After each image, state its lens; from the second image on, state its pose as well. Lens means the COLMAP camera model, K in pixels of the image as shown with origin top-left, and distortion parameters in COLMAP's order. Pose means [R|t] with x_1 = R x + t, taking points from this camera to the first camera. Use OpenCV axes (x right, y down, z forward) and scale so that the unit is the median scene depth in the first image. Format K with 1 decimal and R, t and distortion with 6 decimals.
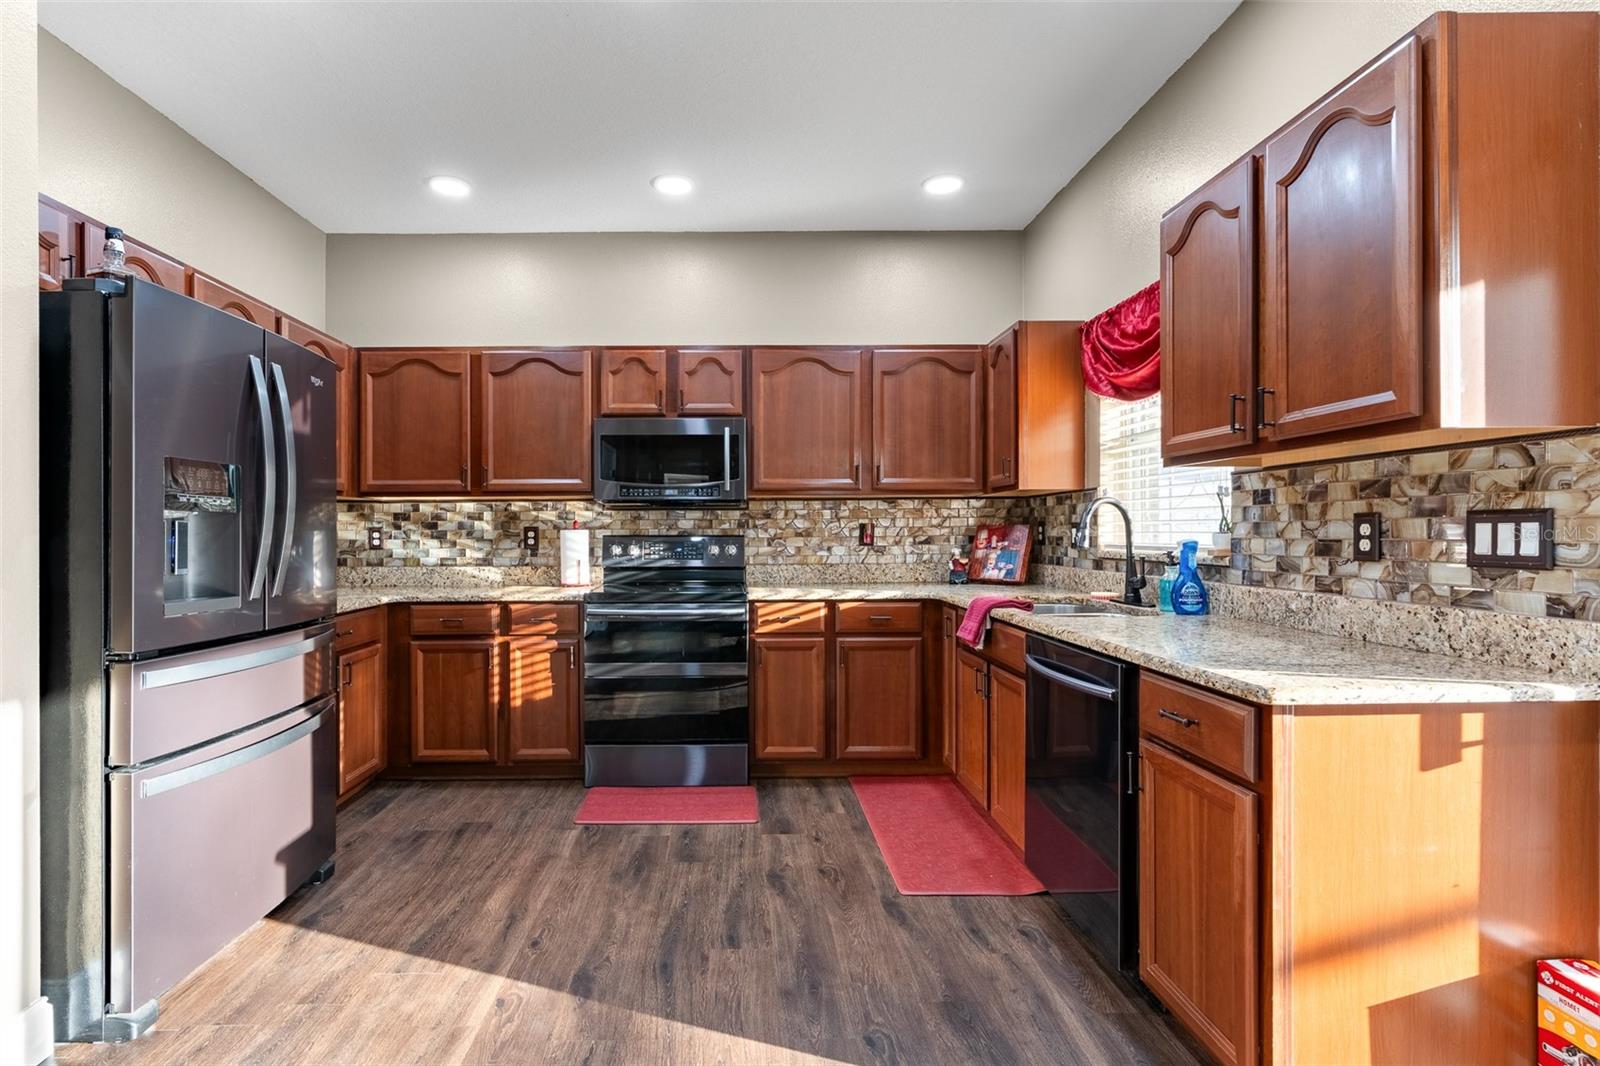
lens RADIAL K [[773.7, 0, 725.6], [0, 773.7, 537.0], [0, 0, 1]] dist [-0.000499, 0.000719]
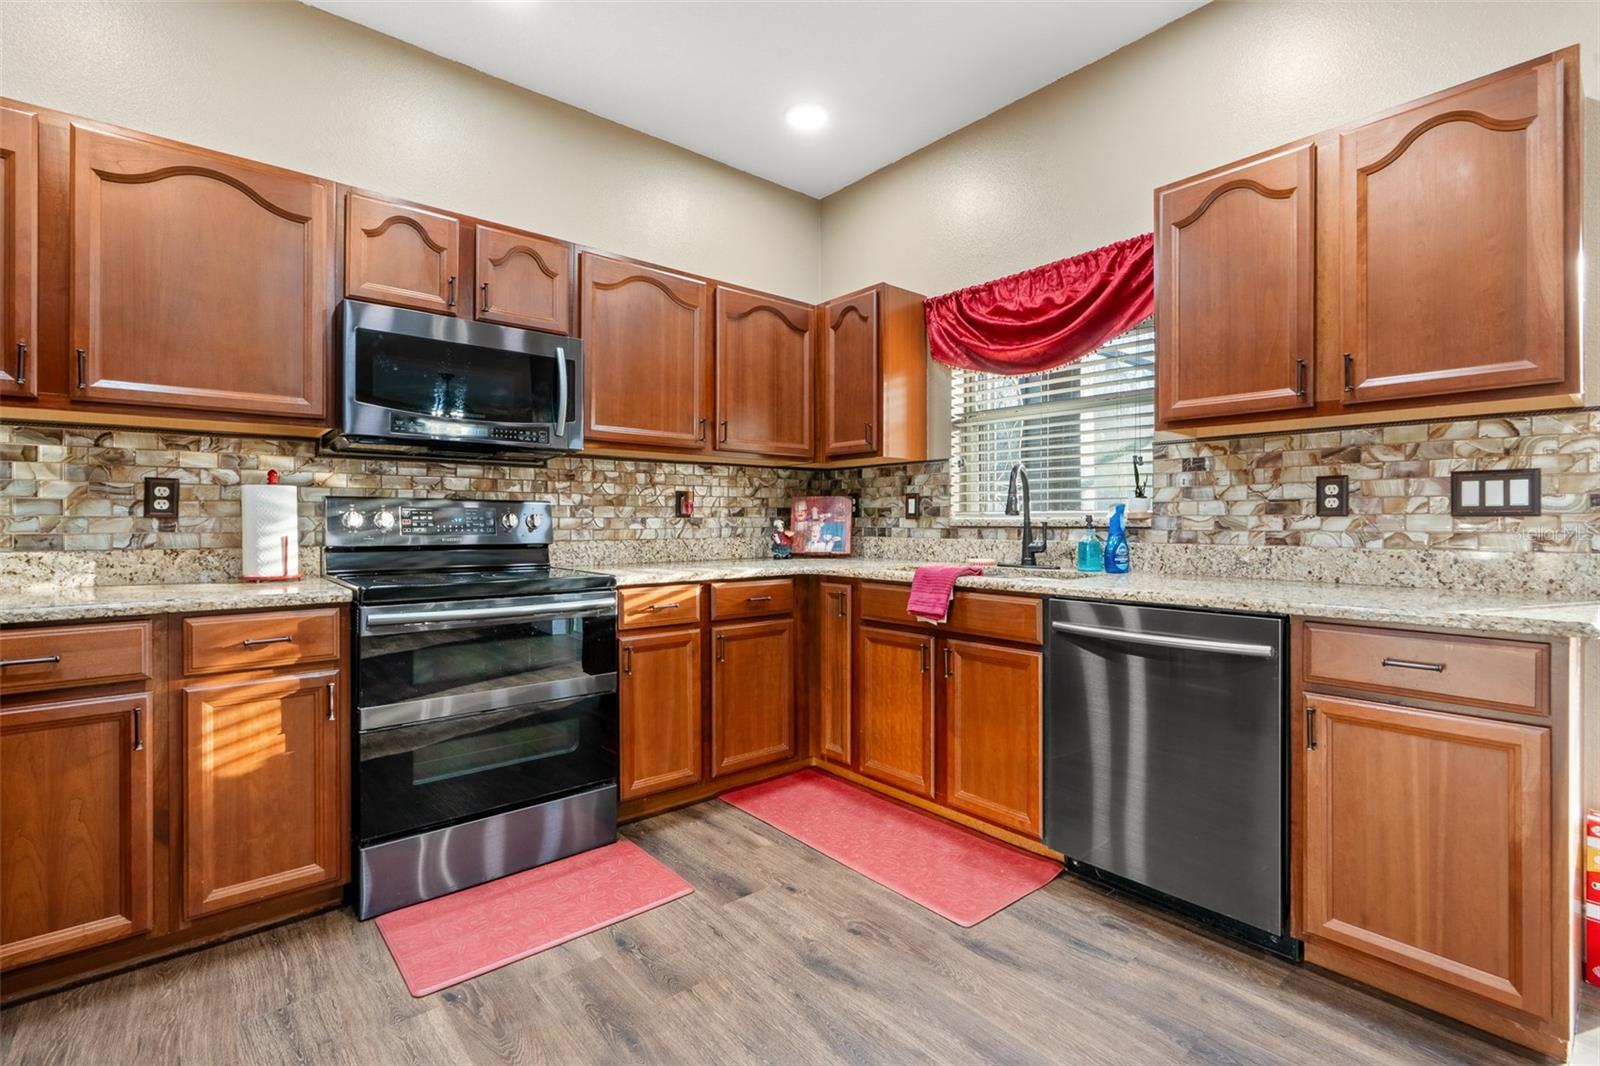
lens RADIAL K [[730.7, 0, 798.6], [0, 730.7, 524.2], [0, 0, 1]] dist [-0.001445, 0.000068]
pose [[0.763200, 0.002693, 0.646157, -0.281281], [-0.000083, 0.999992, -0.004070, 0.025704], [-0.646162, 0.003052, 0.763194, 0.359107]]
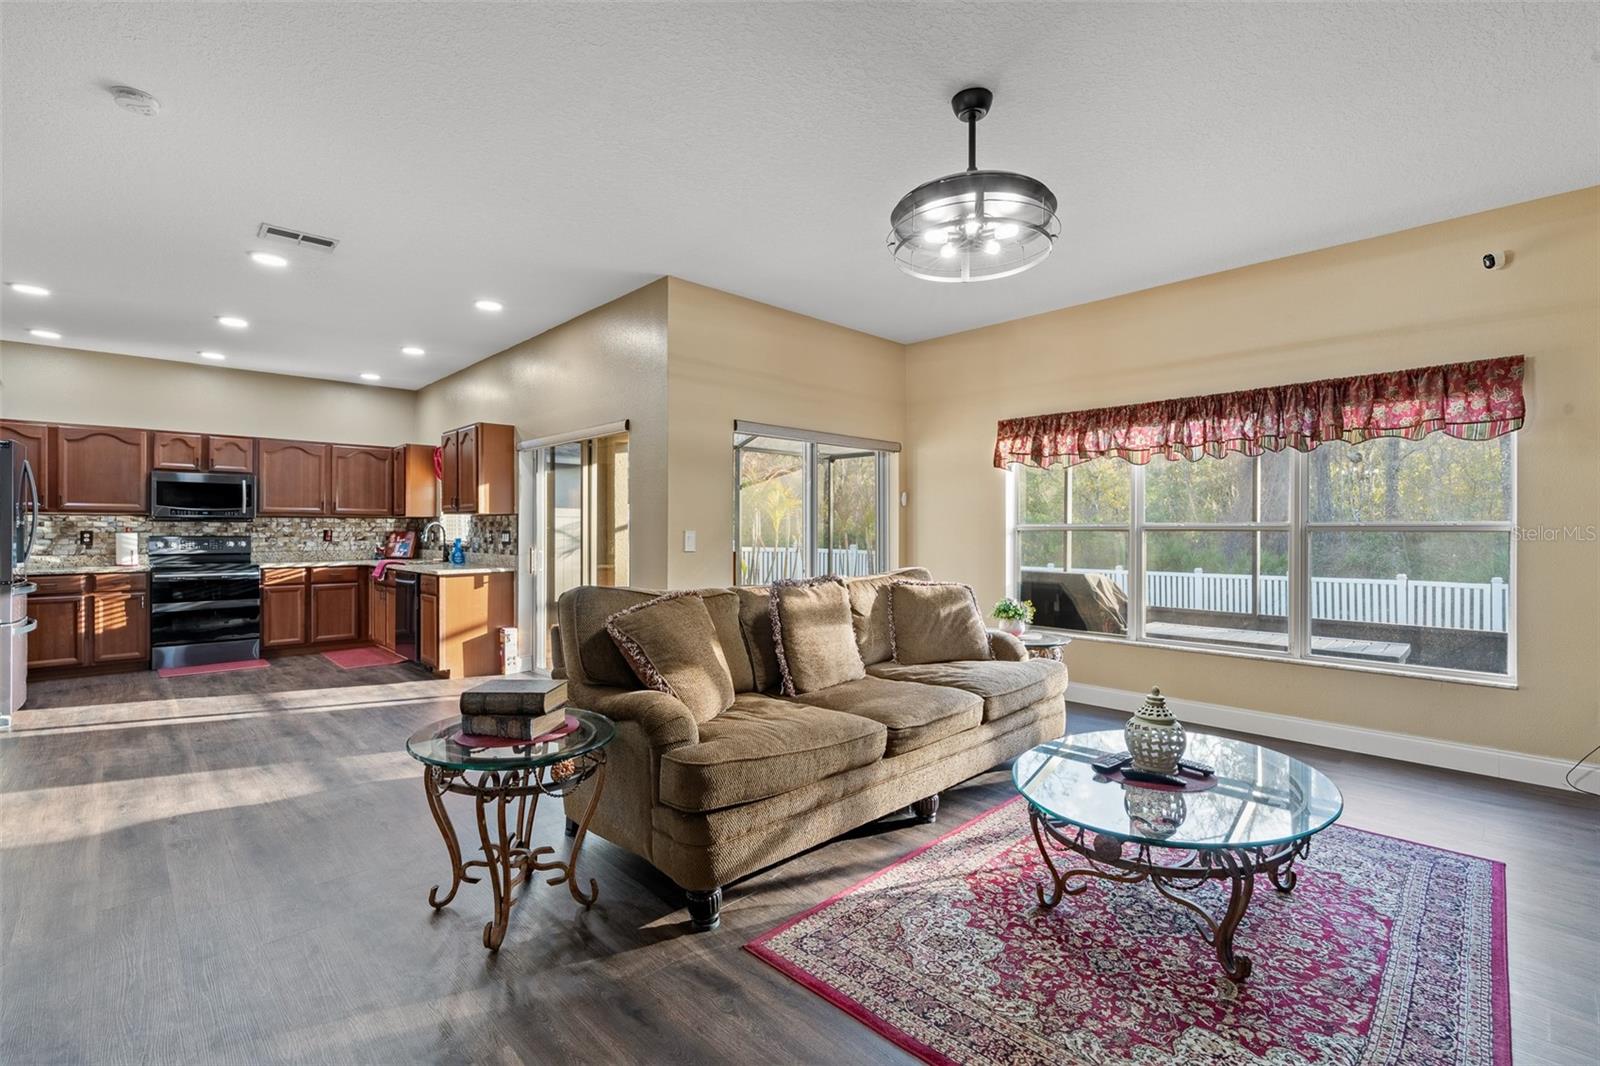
lens RADIAL K [[724.1, 0, 800.0], [0, 724.1, 533.0], [0, 0, 1]] dist [0.000679, 0.000262]
pose [[0.717203, 0.002787, 0.696859, -0.277279], [-0.001299, 0.999996, -0.002663, -0.007635], [-0.696863, 0.001004, 0.717203, -1.336134]]
